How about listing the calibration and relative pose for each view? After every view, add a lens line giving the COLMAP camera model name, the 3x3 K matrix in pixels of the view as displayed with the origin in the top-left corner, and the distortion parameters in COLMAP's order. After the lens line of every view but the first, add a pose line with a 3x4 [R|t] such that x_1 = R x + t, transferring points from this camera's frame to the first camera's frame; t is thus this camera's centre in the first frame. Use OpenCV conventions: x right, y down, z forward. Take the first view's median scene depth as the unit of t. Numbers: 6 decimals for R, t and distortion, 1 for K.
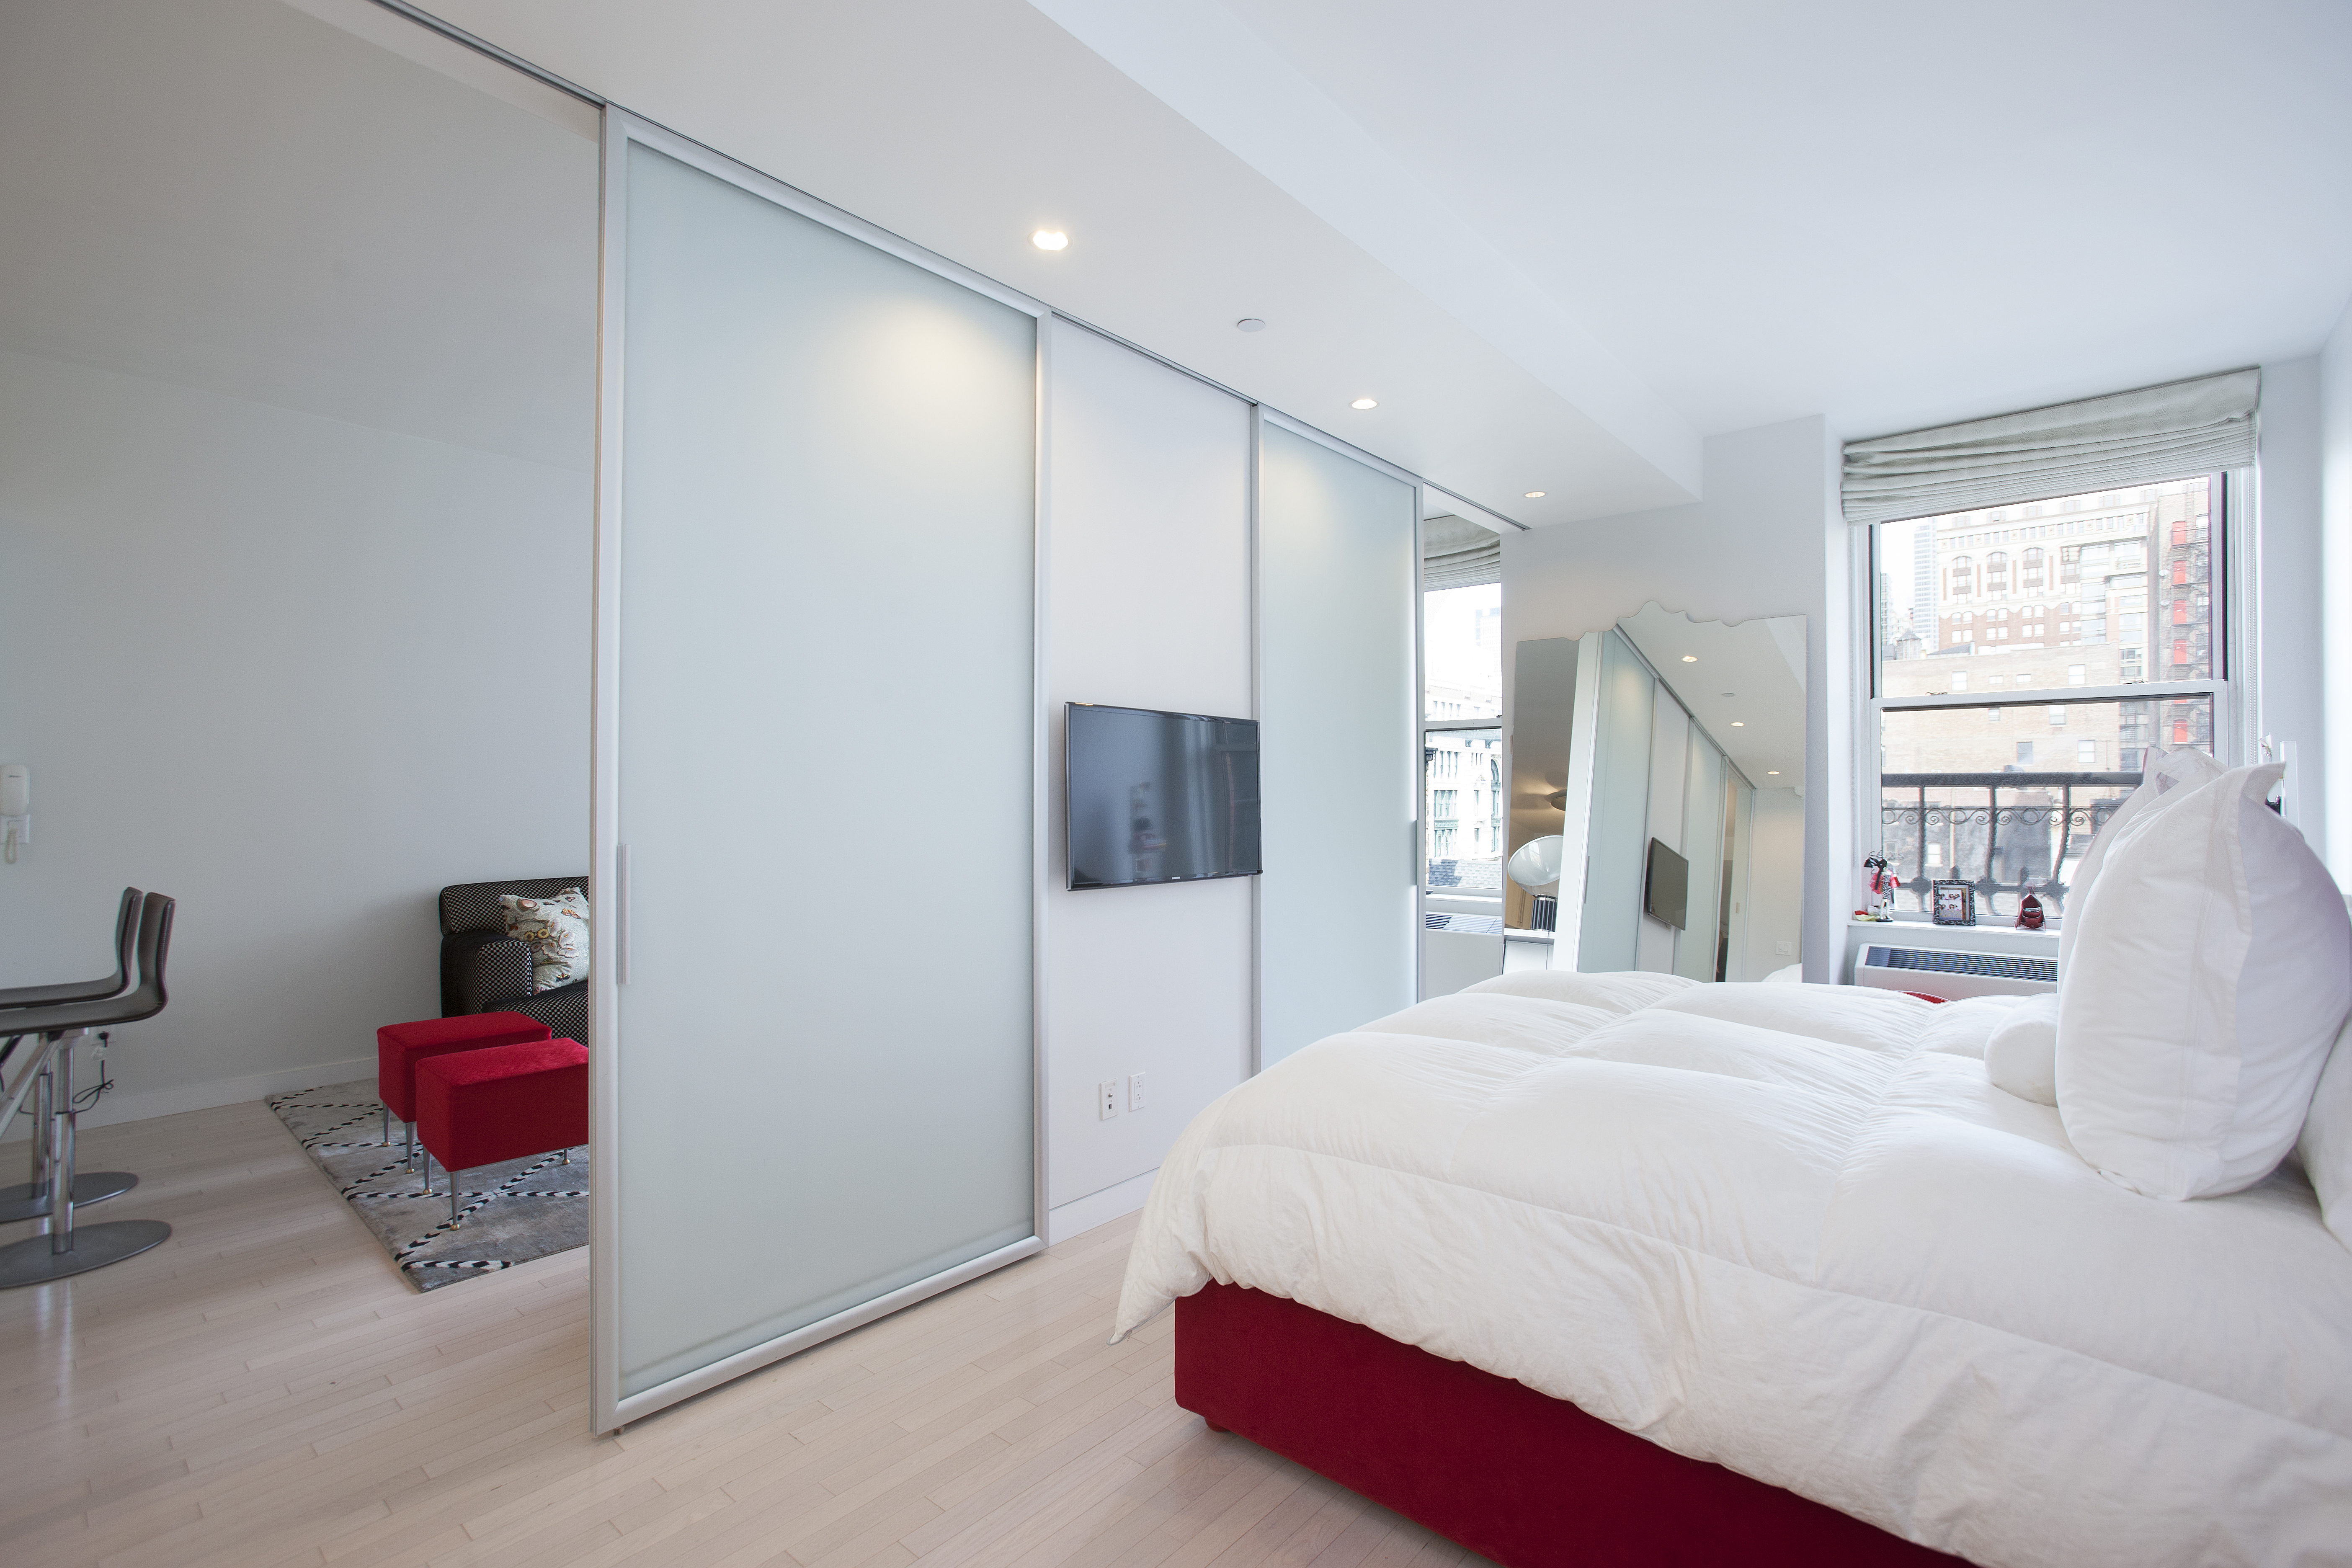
lens RADIAL K [[1078.1, 0, 1201.6], [0, 1078.1, 787.4], [0, 0, 1]] dist [0.035595, 0.000075]
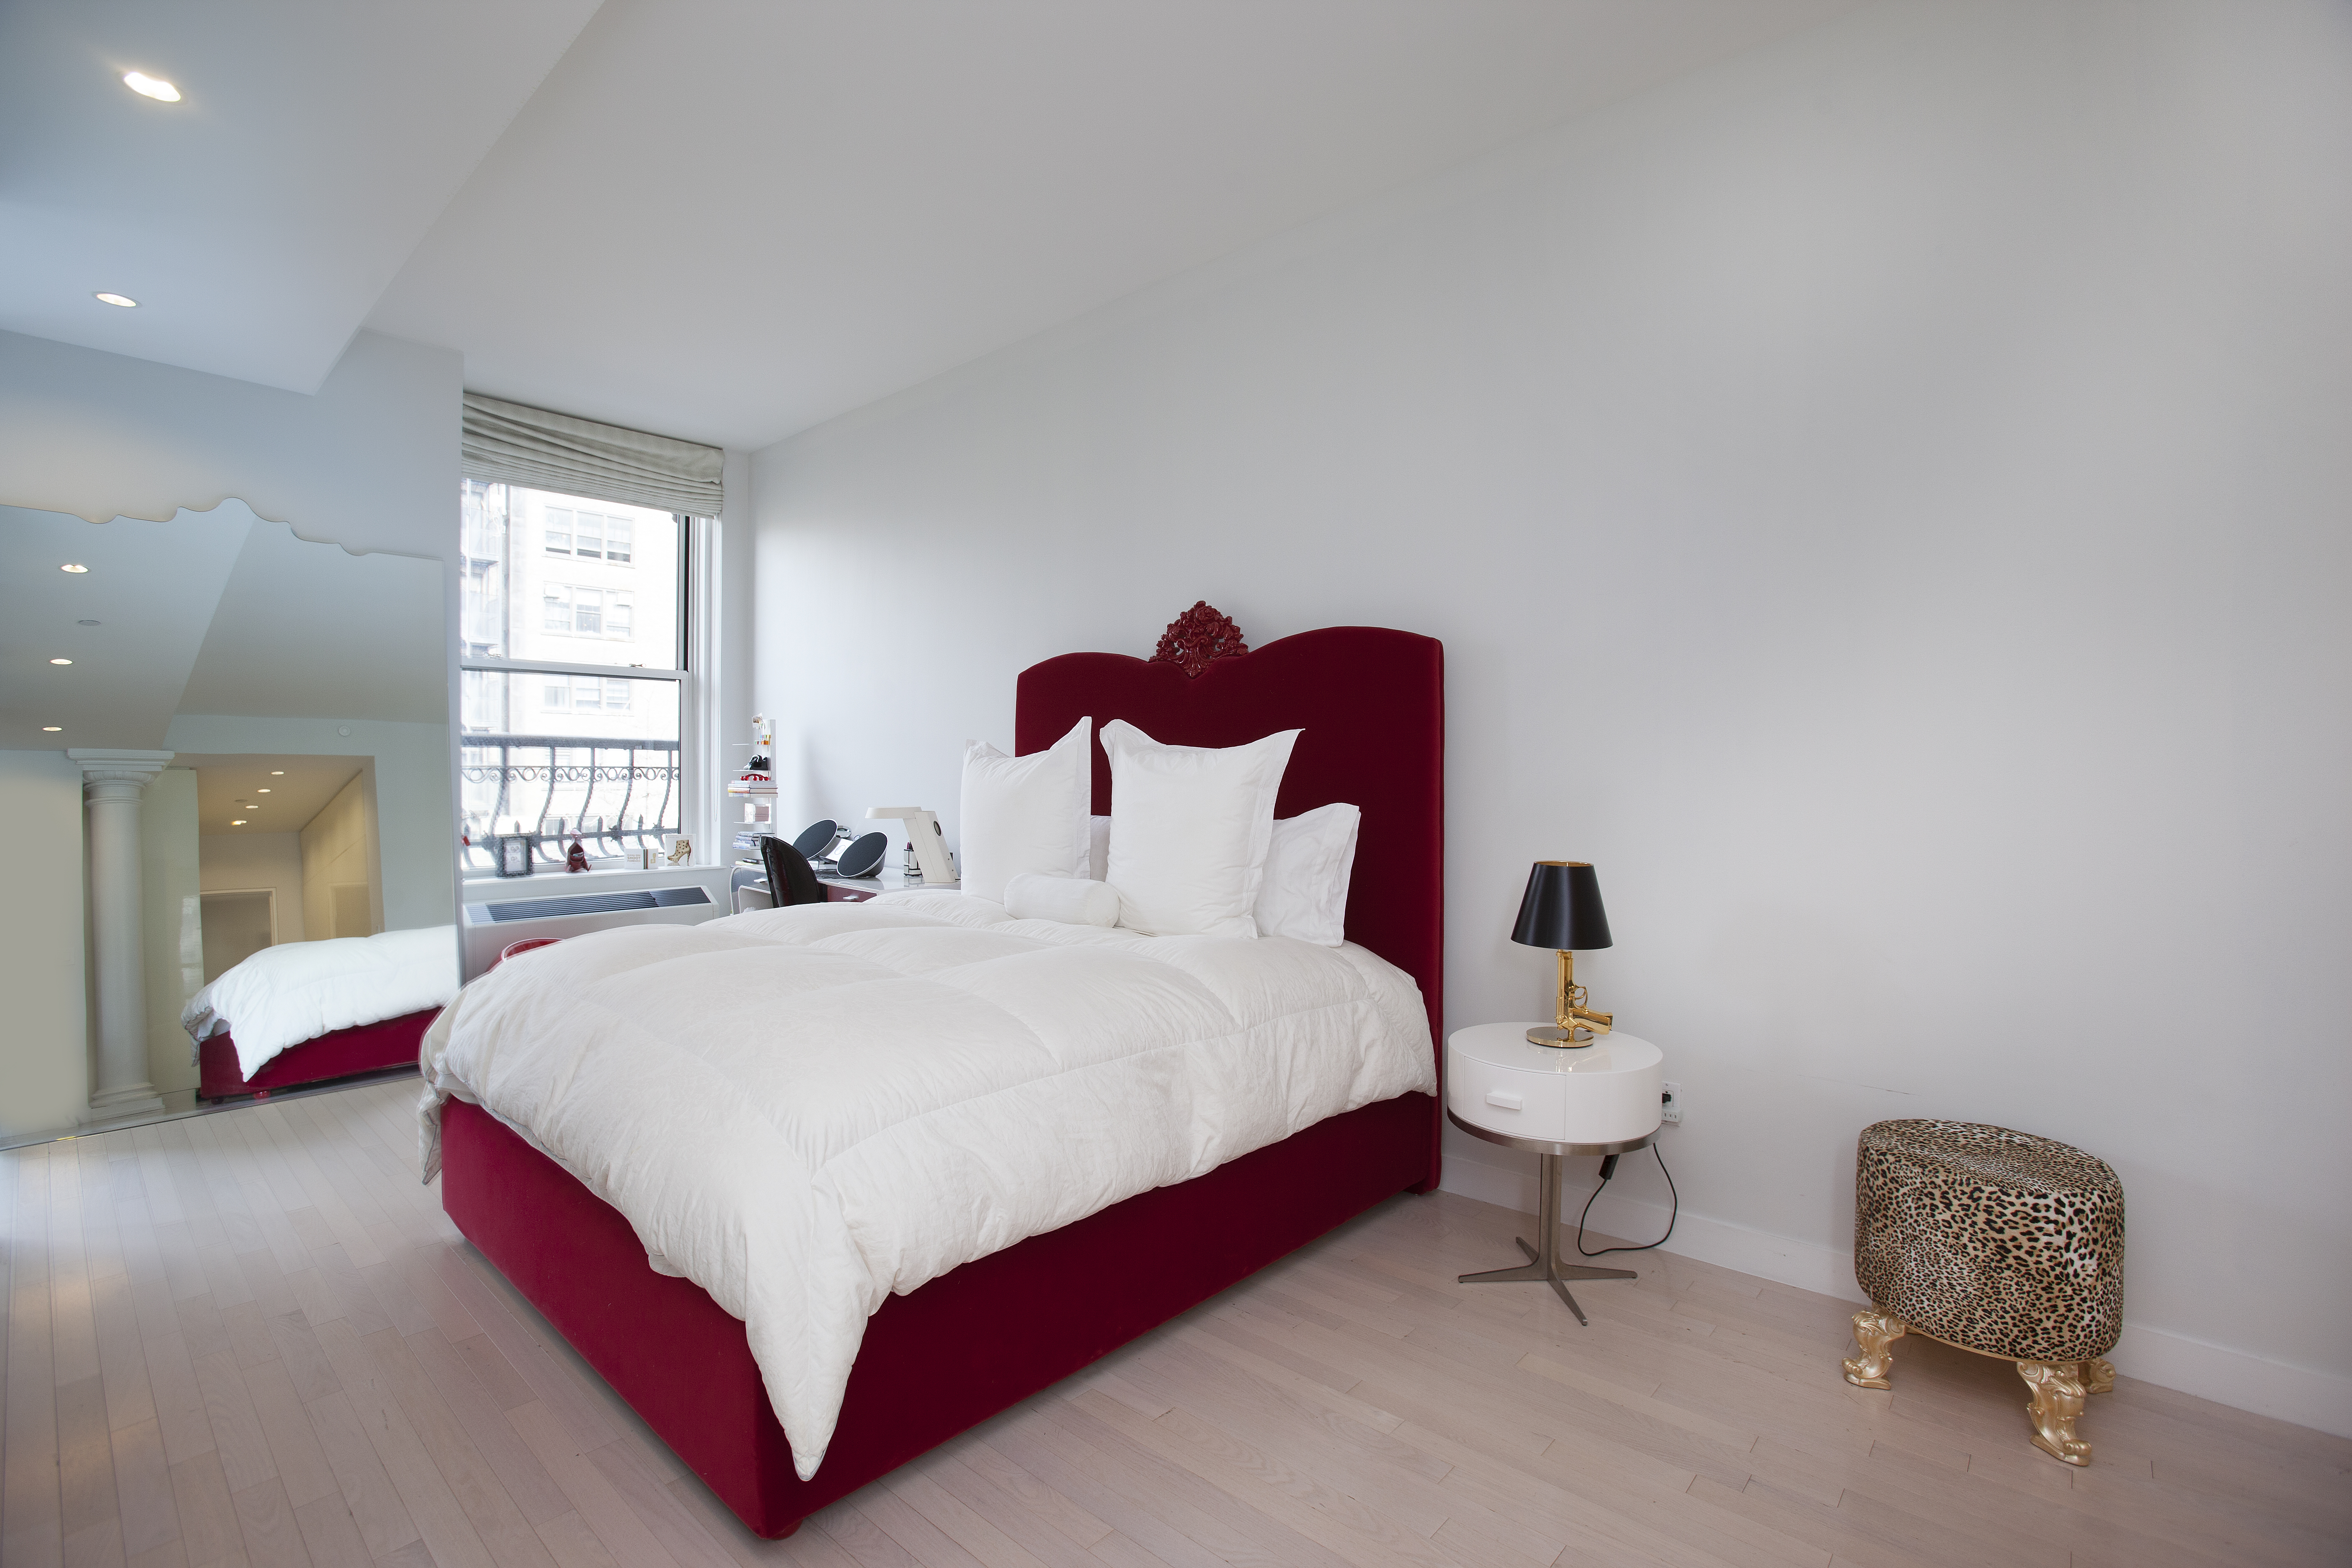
lens RADIAL K [[1078.1, 0, 1201.6], [0, 1078.1, 787.4], [0, 0, 1]] dist [0.035595, 0.000075]
pose [[0.051116, -0.024862, 0.998383, -0.342074], [-0.013305, 0.999584, 0.025573, 0.002538], [-0.998604, -0.014590, 0.050764, 0.284277]]
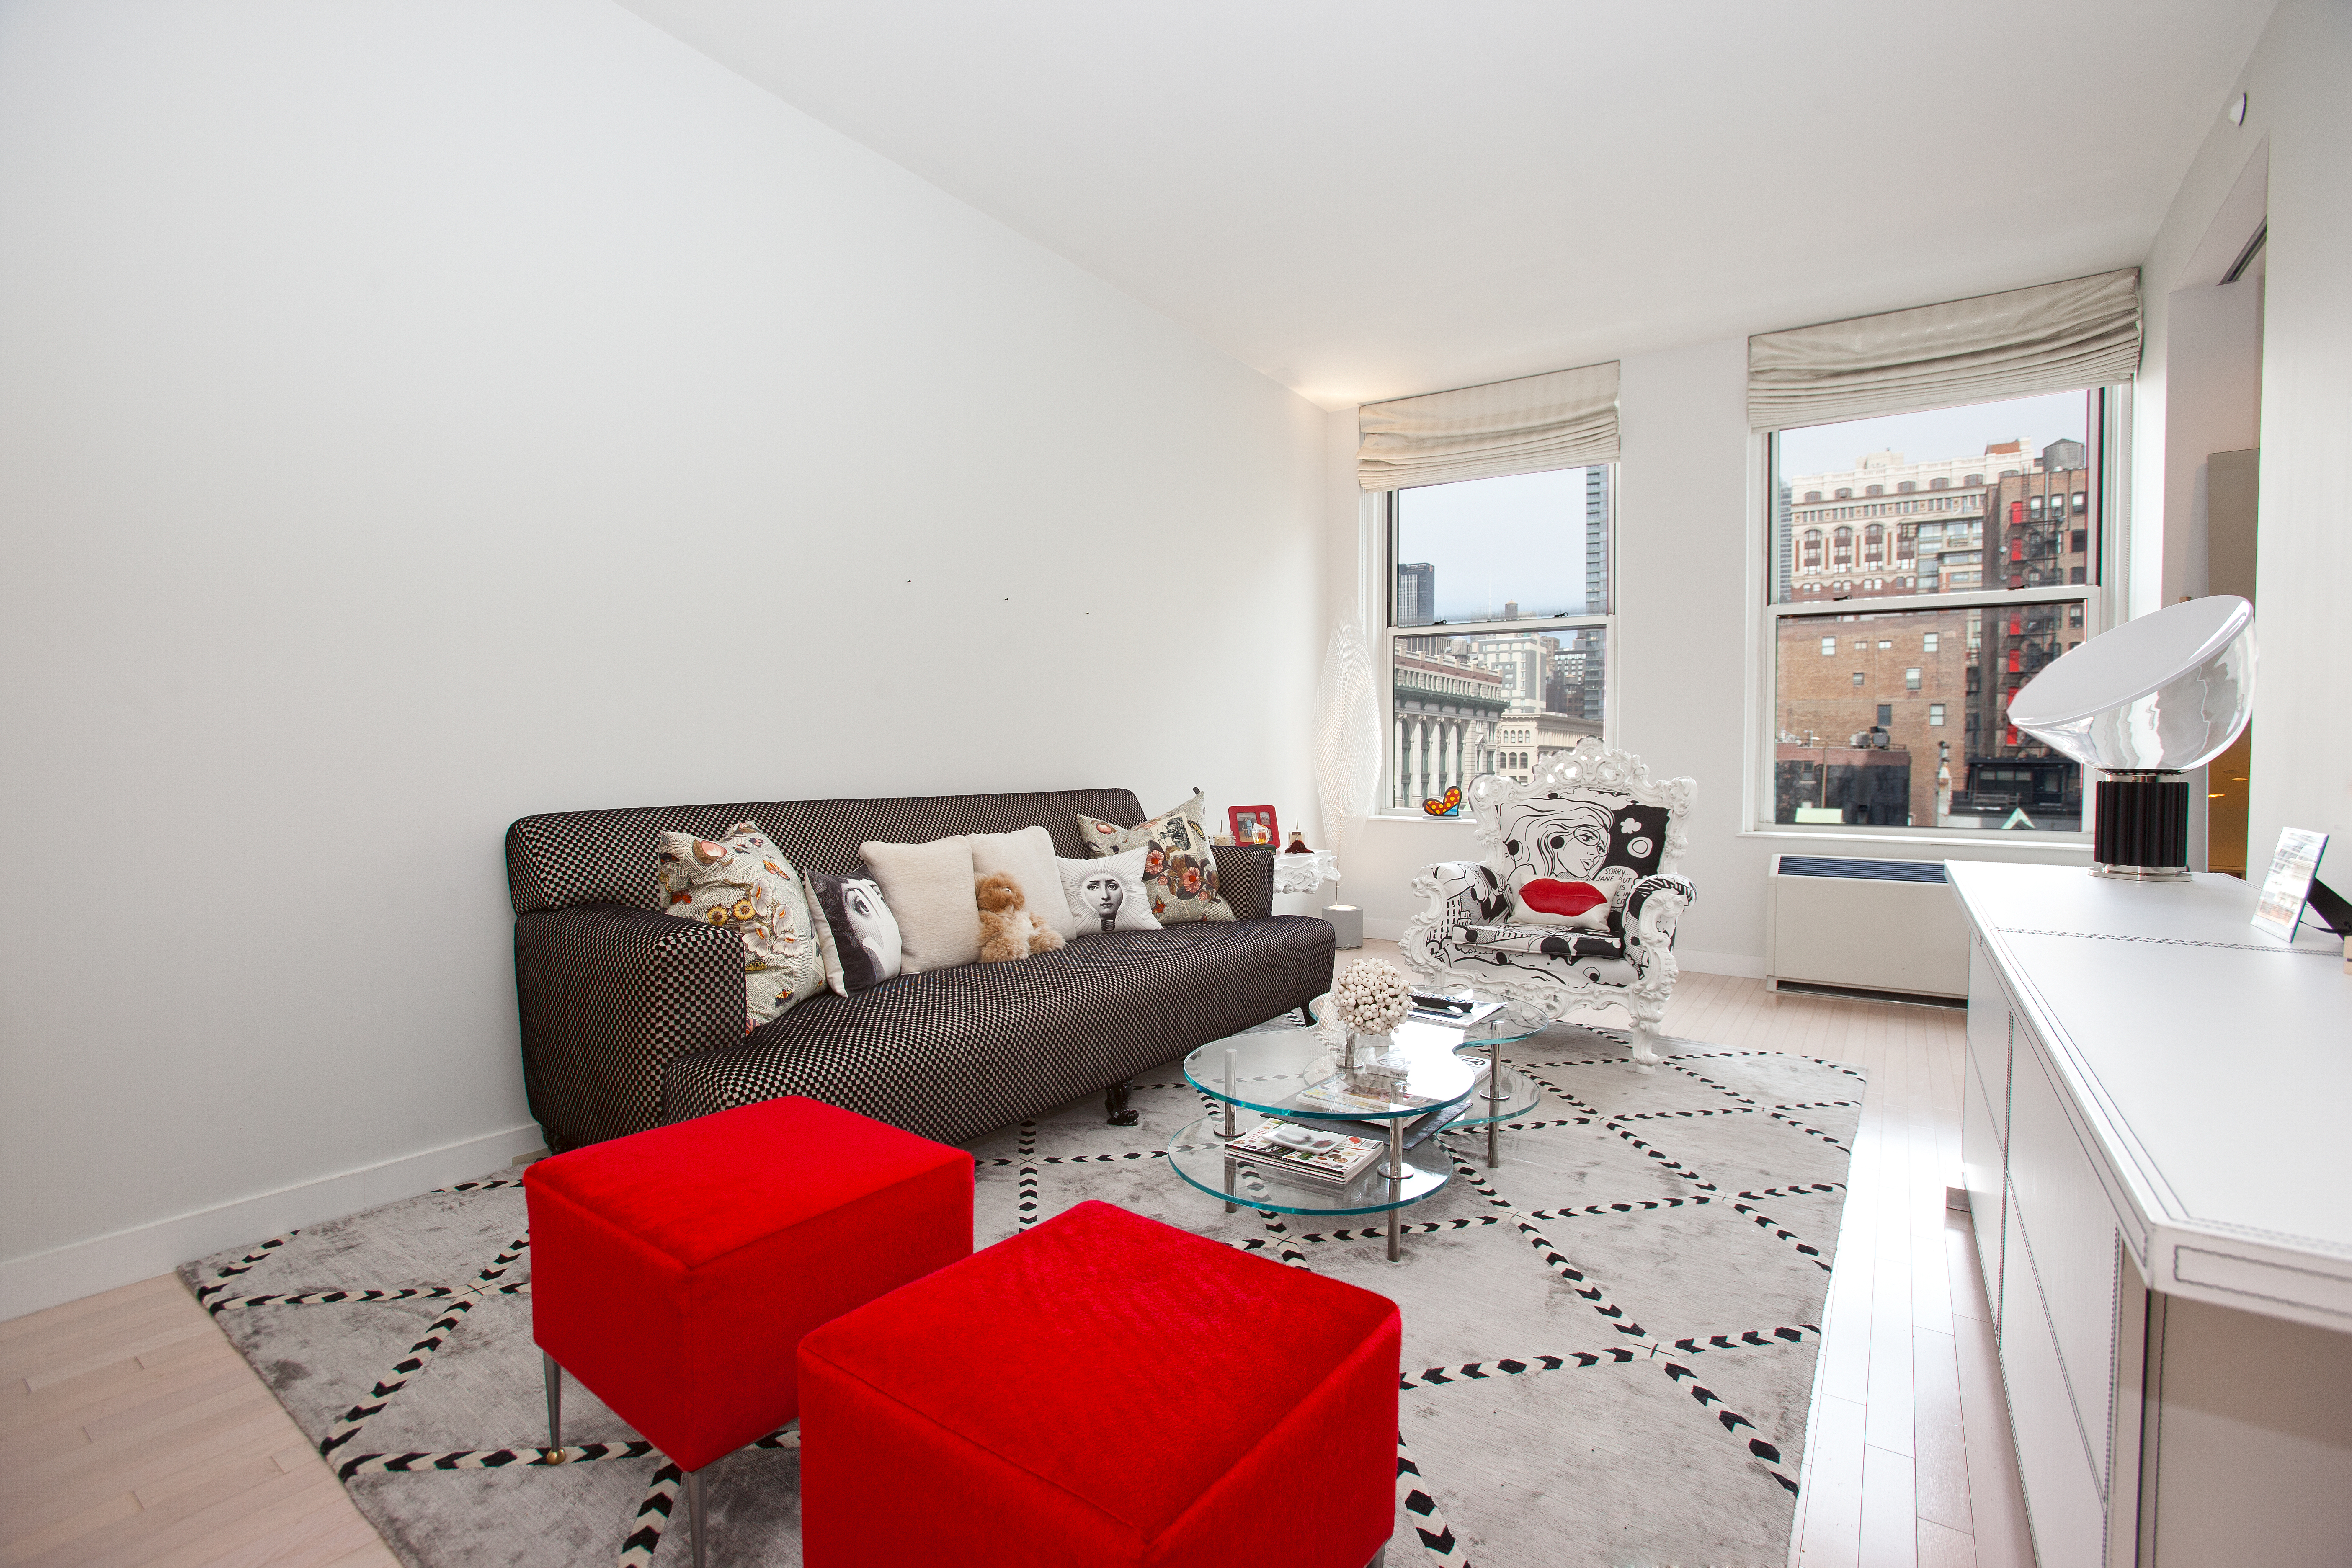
lens RADIAL K [[1087.8, 0, 1180.6], [0, 1087.8, 750.1], [0, 0, 1]] dist [-0.000085, -0.000014]
pose [[0.992349, 0.010994, 0.122971, -0.045869], [-0.011517, 0.999927, 0.003535, 0.005542], [-0.122923, -0.004924, 0.992404, 0.047174]]
